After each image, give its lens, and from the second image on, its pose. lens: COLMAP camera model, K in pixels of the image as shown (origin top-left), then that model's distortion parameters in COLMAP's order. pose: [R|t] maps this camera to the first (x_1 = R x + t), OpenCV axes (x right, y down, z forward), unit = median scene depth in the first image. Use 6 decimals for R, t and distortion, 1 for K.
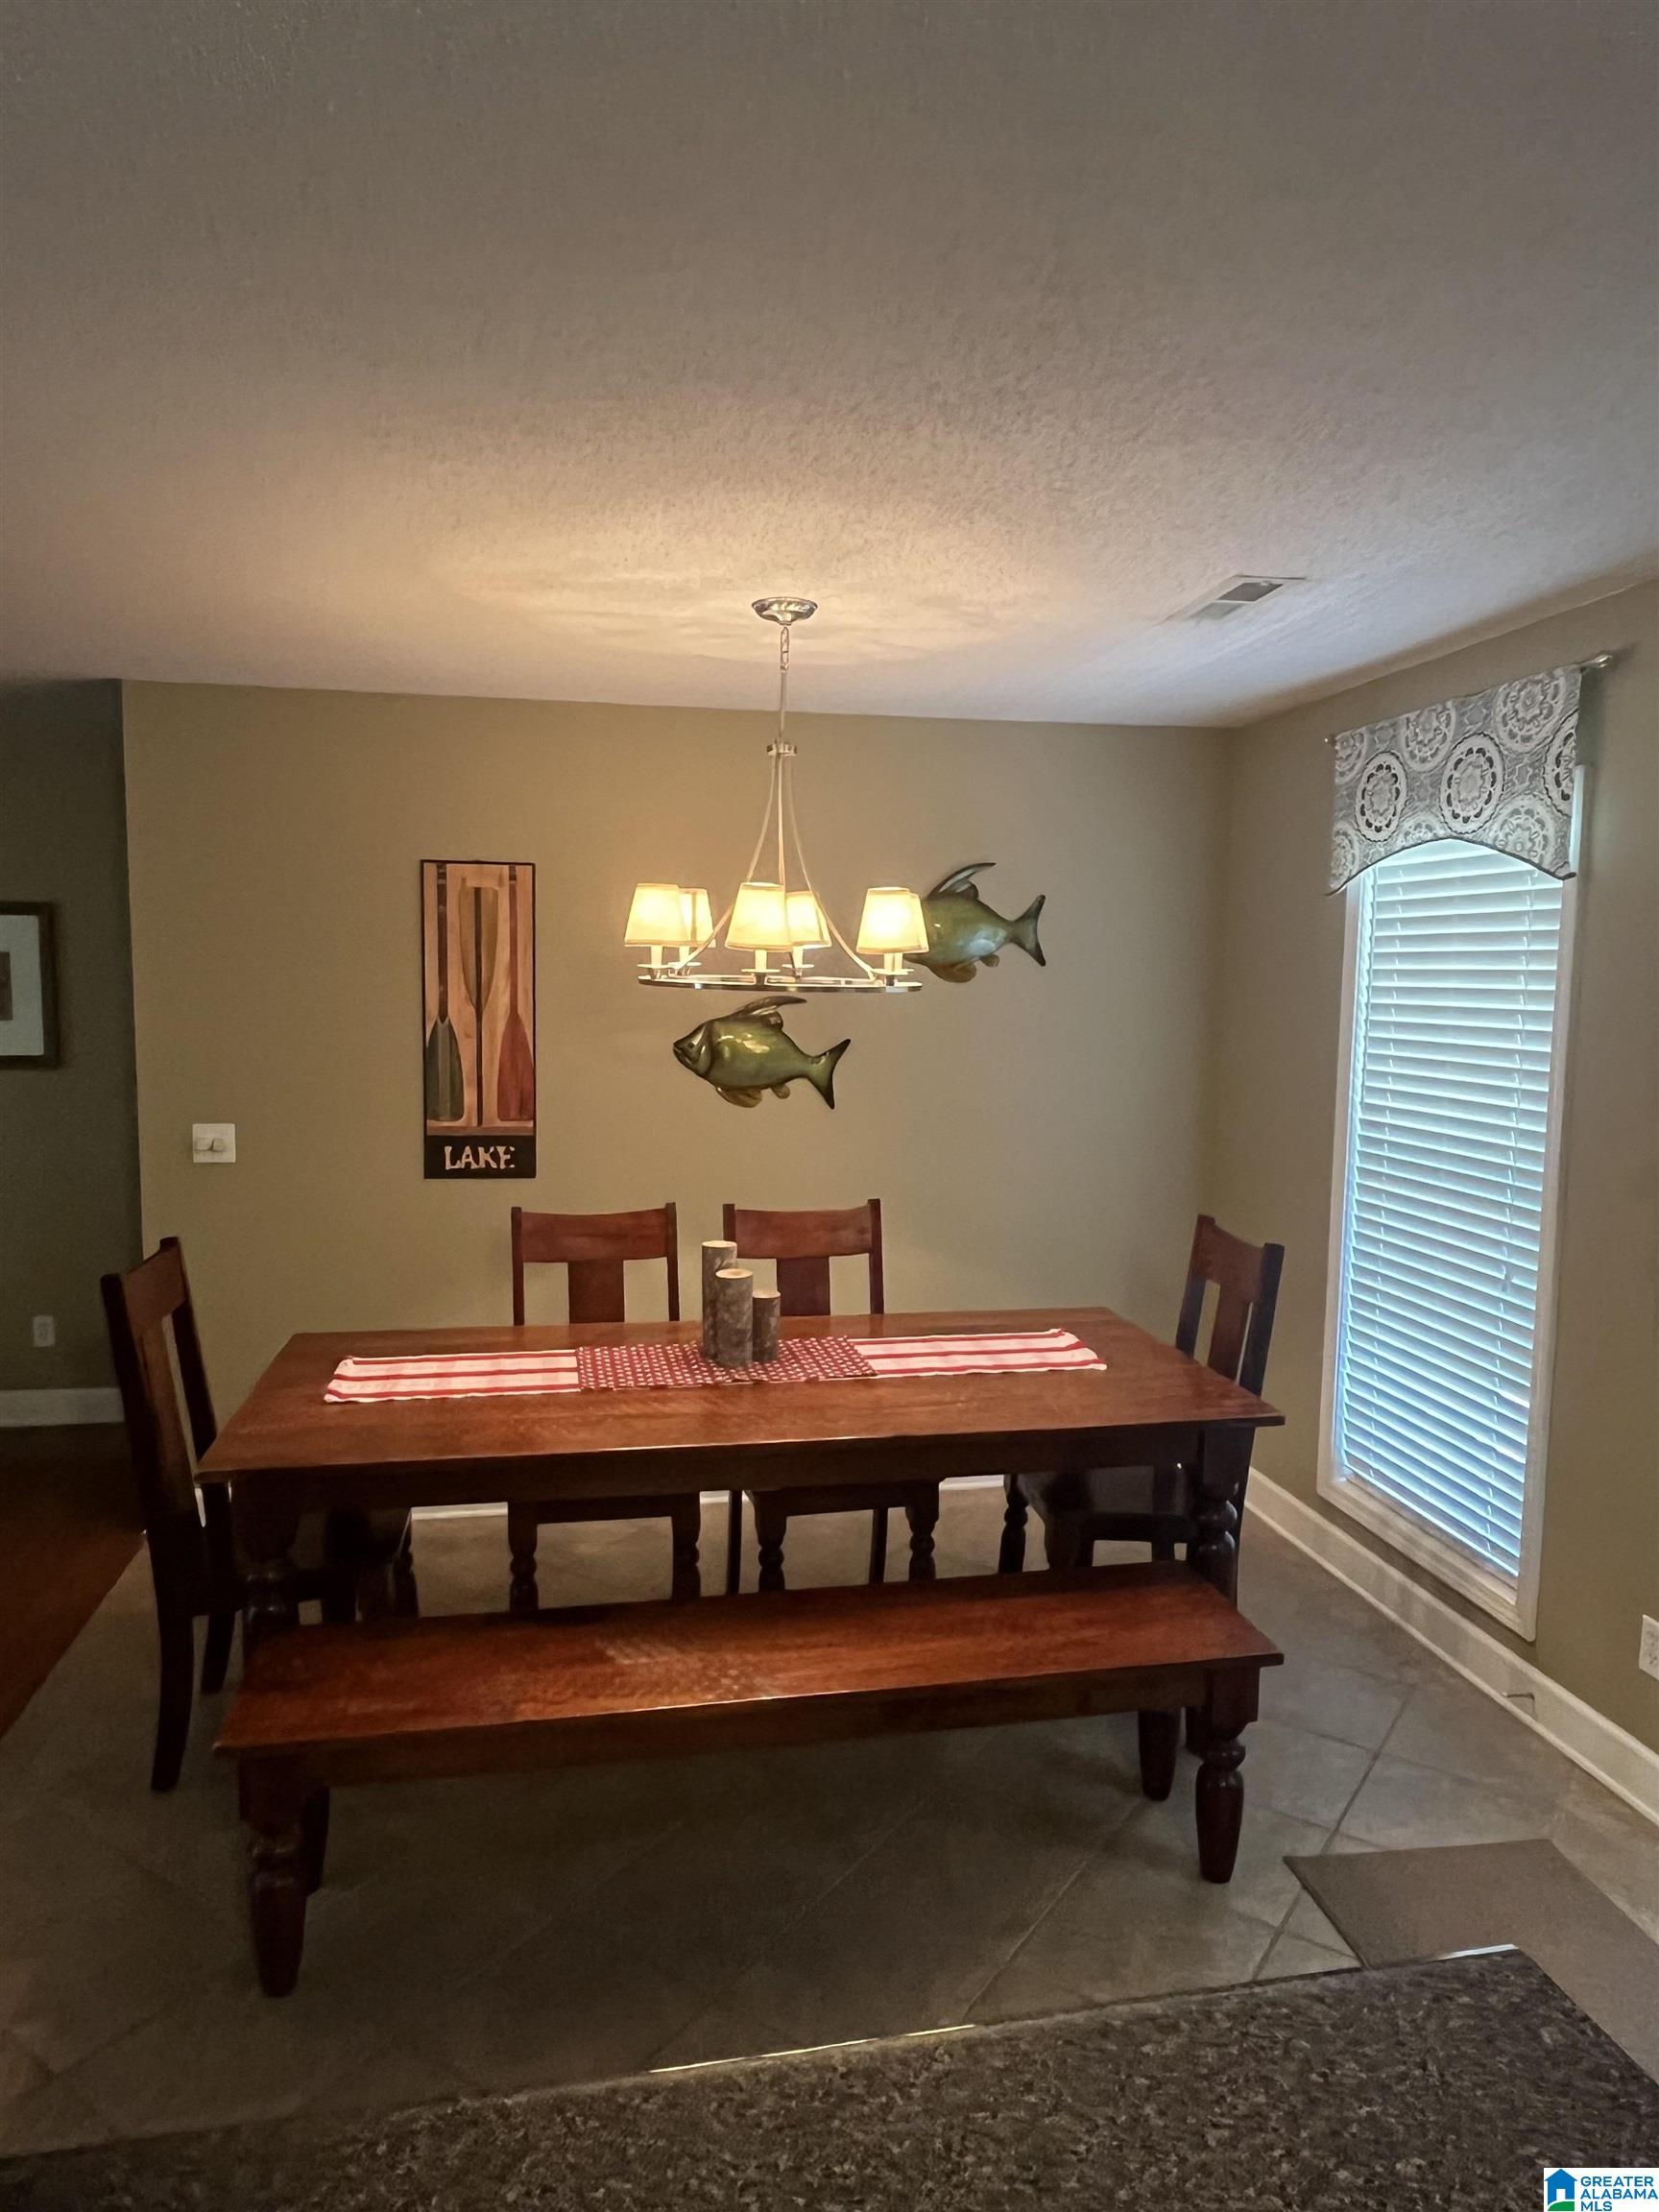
lens RADIAL K [[1418.4, 0, 829.5], [0, 1418.4, 1106.0], [0, 0, 1]] dist [-0.001791, -0.000877]
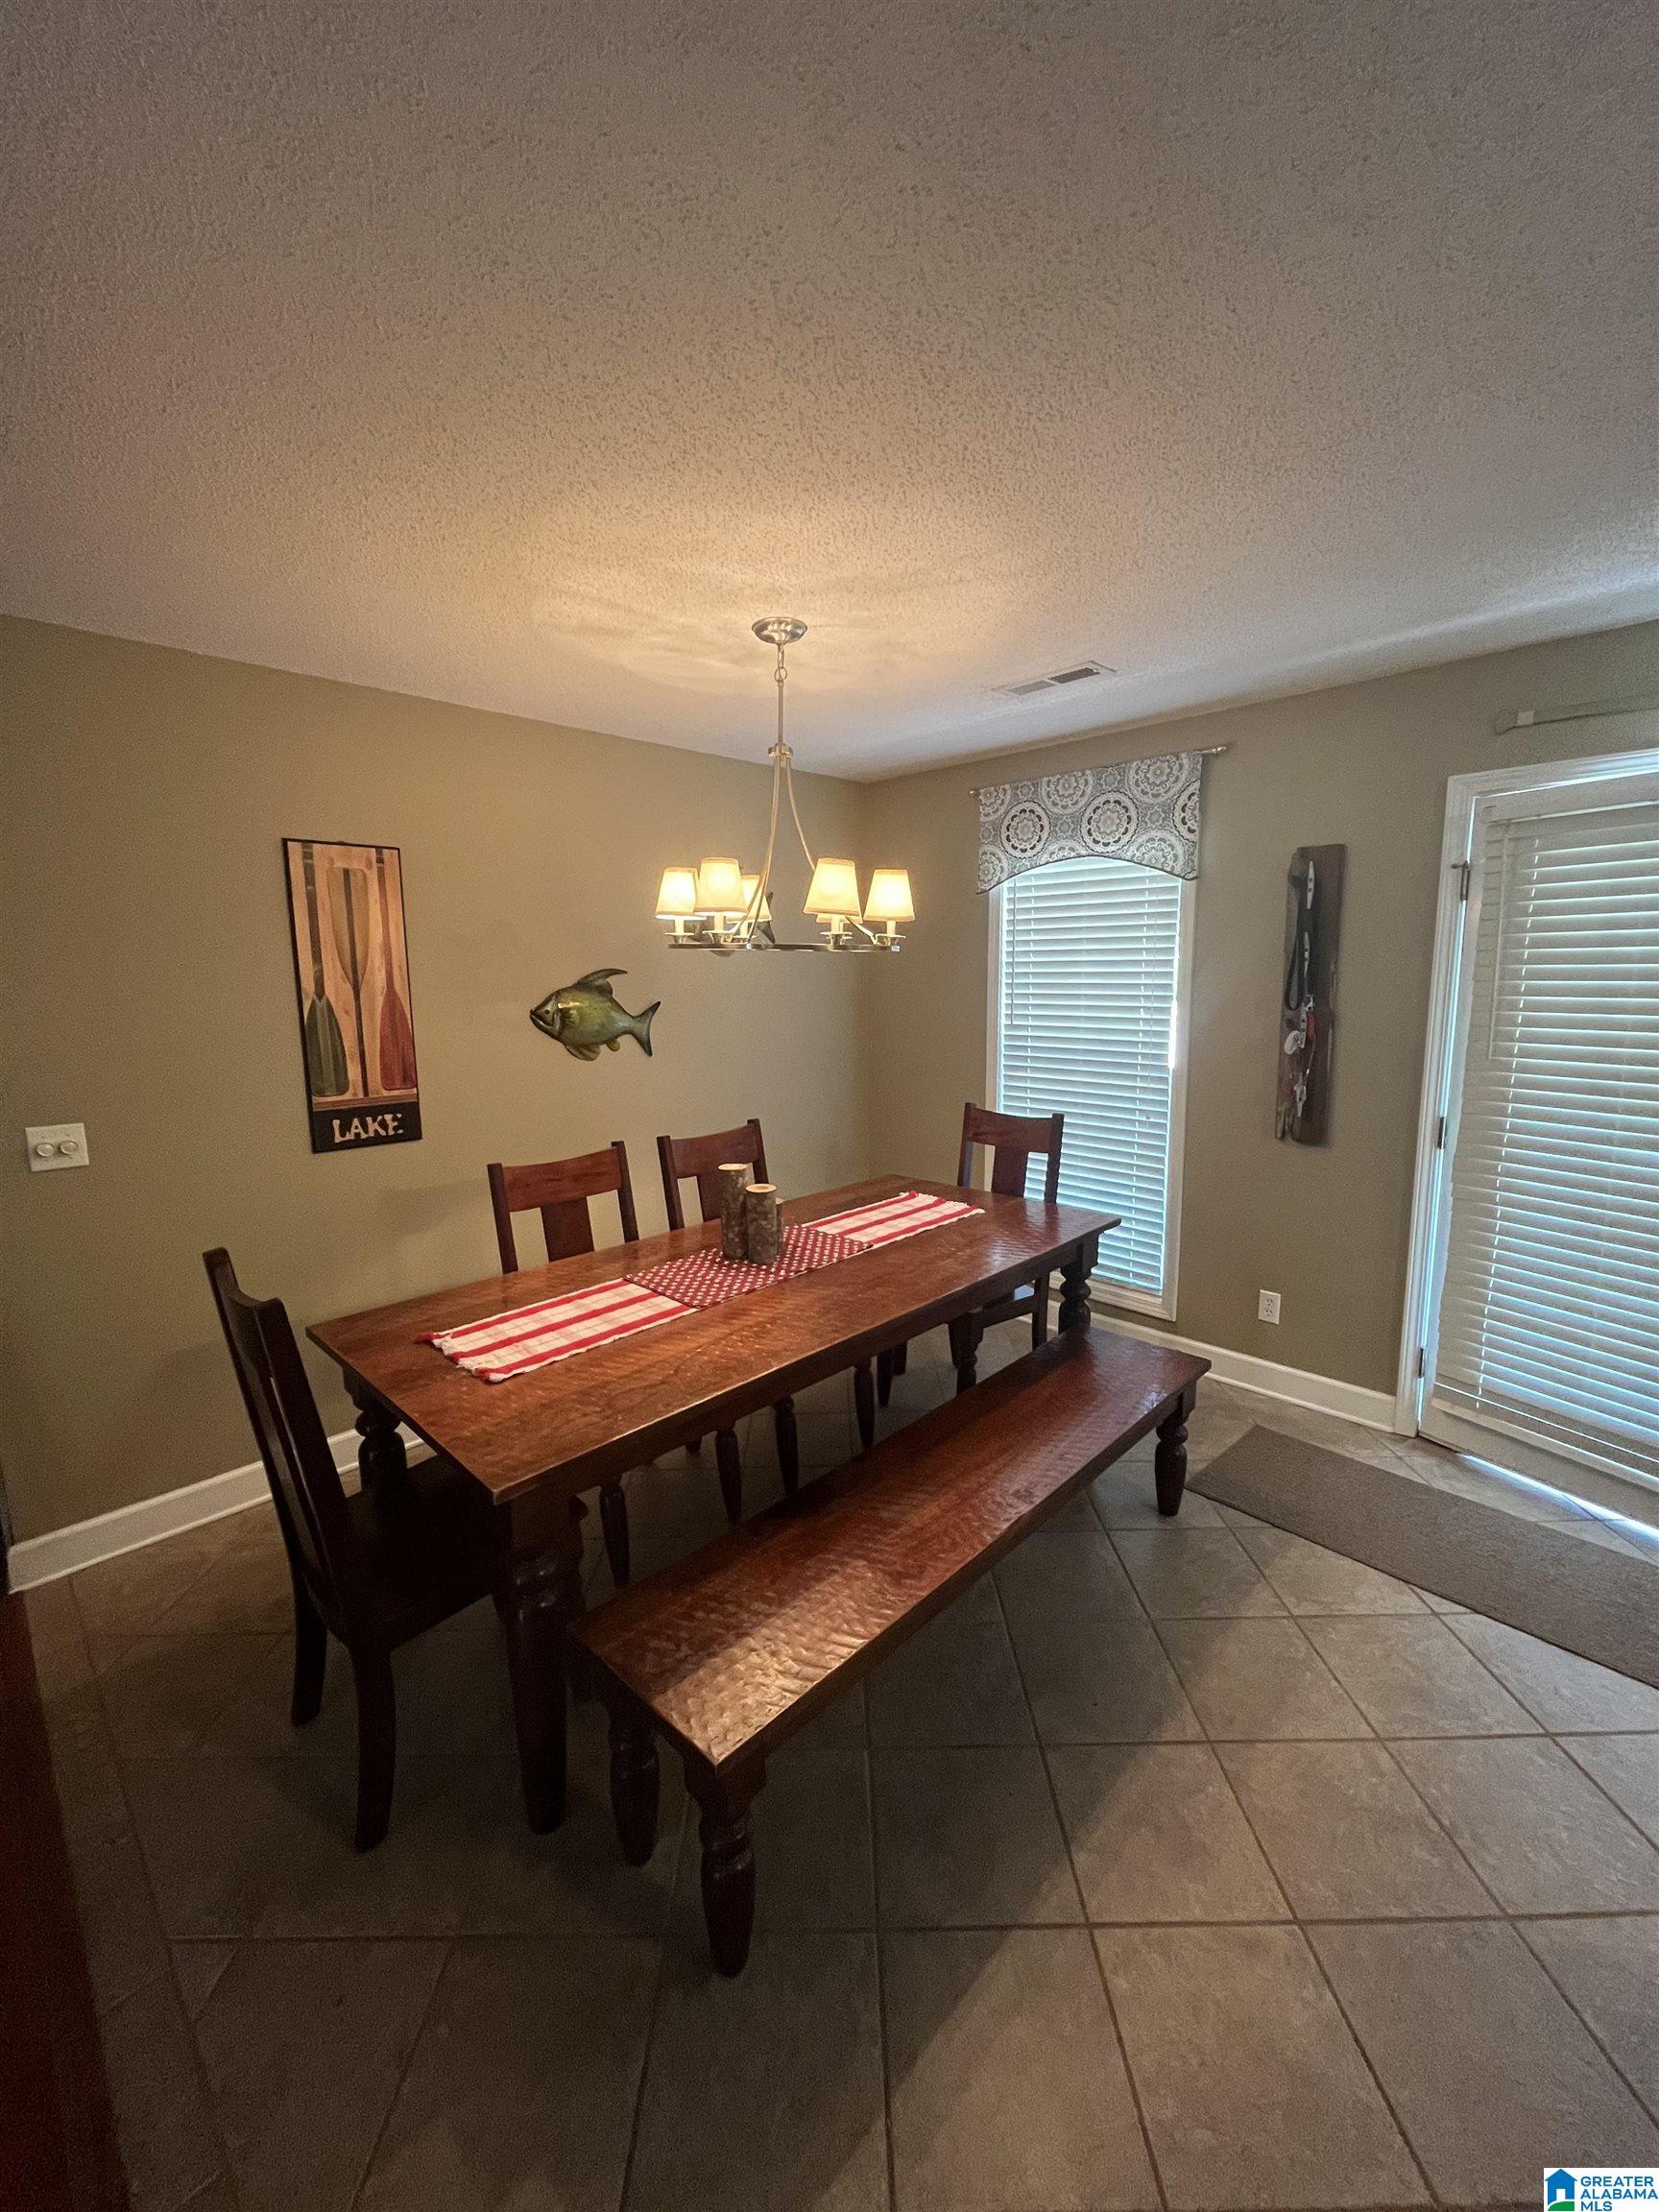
lens RADIAL K [[898.4, 0, 829.4], [0, 898.4, 1095.6], [0, 0, 1]] dist [0.001917, 0.000051]
pose [[0.822490, -0.102748, 0.559422, -0.391854], [0.075999, 0.994581, 0.070936, -0.010054], [-0.563679, -0.015829, 0.825842, 0.291325]]
